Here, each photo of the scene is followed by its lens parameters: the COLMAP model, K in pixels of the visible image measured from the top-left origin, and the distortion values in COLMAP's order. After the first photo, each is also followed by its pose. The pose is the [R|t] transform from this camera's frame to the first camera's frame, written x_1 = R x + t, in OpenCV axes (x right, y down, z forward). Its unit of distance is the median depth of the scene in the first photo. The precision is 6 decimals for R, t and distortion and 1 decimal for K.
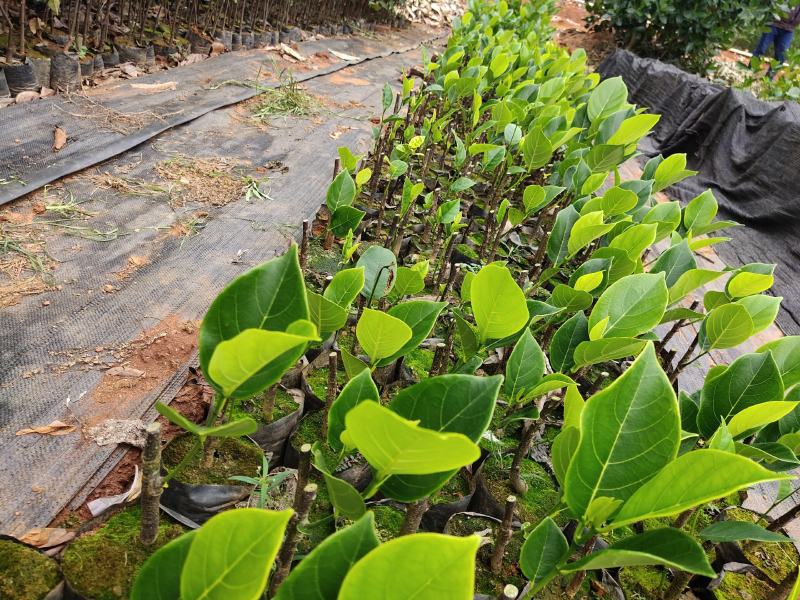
lens RADIAL K [[653.3, 0, 400.0], [0, 653.3, 300.0], [0, 0, 1]] dist [0.154085, -0.268154]
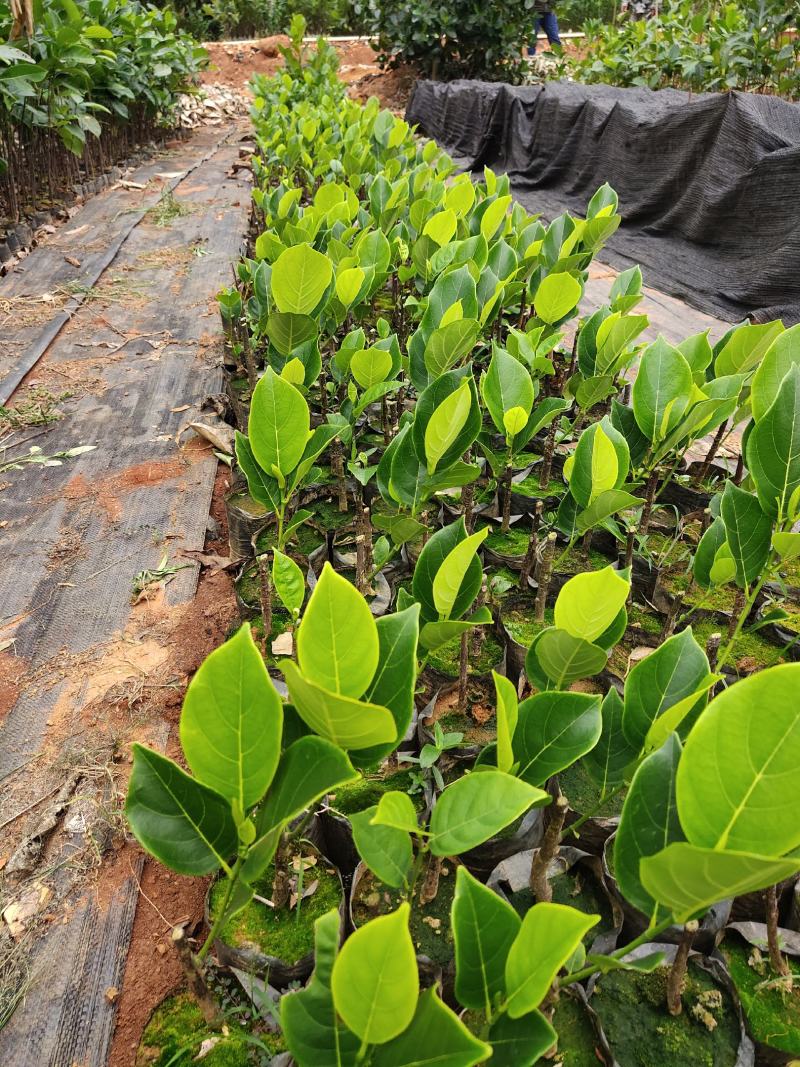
lens RADIAL K [[871.3, 0, 400.0], [0, 871.3, 533.5], [0, 0, 1]] dist [0.154085, -0.268154]
pose [[0.921720, -0.376569, 0.092885, -0.041044], [0.370177, 0.925587, 0.079105, 0.085076], [-0.115762, -0.038528, 0.992529, -0.217716]]
